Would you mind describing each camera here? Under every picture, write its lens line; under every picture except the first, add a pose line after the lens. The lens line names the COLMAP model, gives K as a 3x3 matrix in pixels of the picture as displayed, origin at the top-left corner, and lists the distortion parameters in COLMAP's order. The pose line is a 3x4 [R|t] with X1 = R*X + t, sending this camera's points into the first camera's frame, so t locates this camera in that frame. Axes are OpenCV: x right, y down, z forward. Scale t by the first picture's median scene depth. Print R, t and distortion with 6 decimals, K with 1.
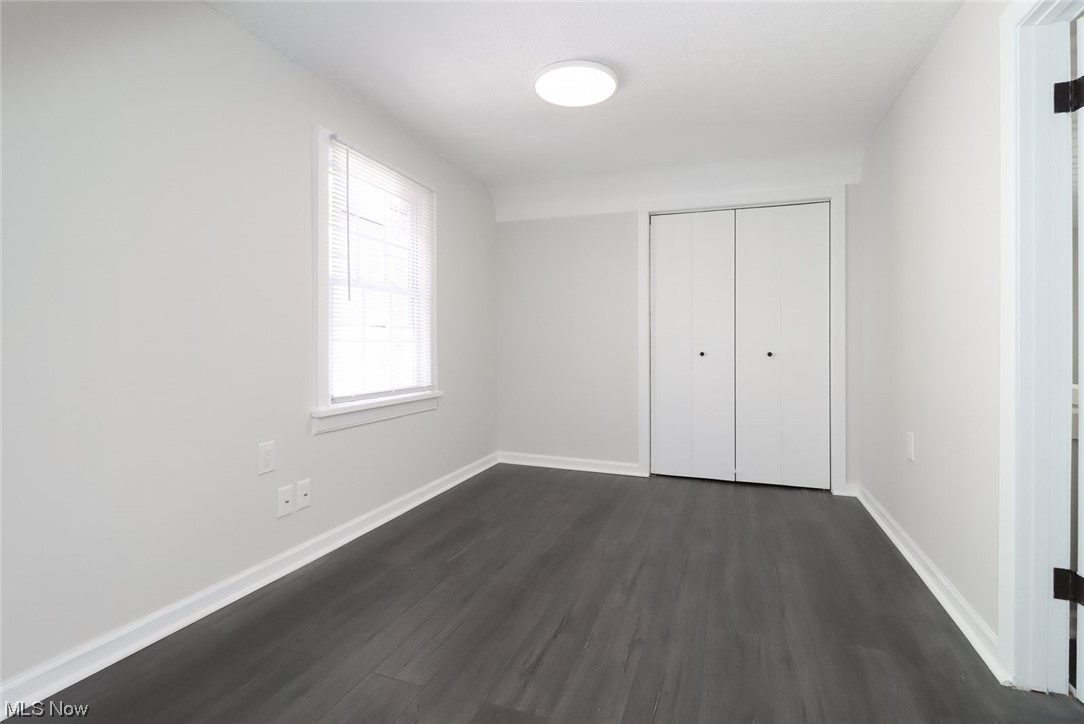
lens RADIAL K [[540.8, 0, 552.5], [0, 540.8, 357.8], [0, 0, 1]] dist [-0.000237, -0.000364]
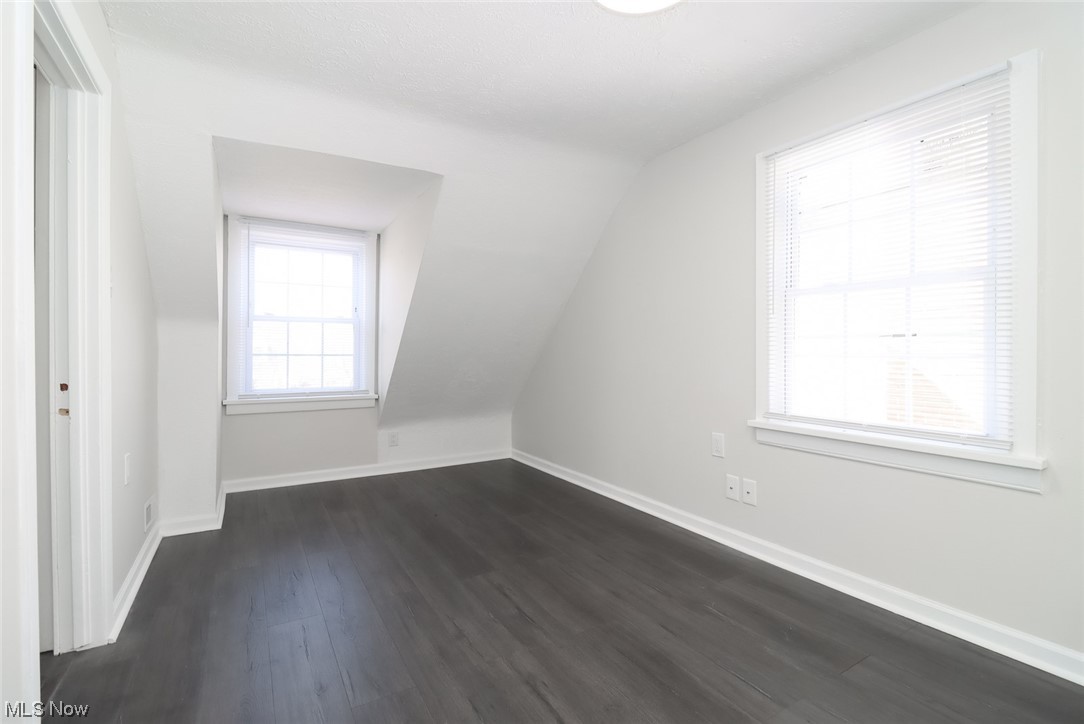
lens RADIAL K [[499.1, 0, 542.0], [0, 499.1, 362.0], [0, 0, 1]] dist [0.001338, -0.000186]
pose [[-0.666238, 0.012715, -0.745631, 0.680635], [-0.014687, 0.999437, 0.030166, -0.050323], [0.745595, 0.031049, -0.665676, 1.530883]]
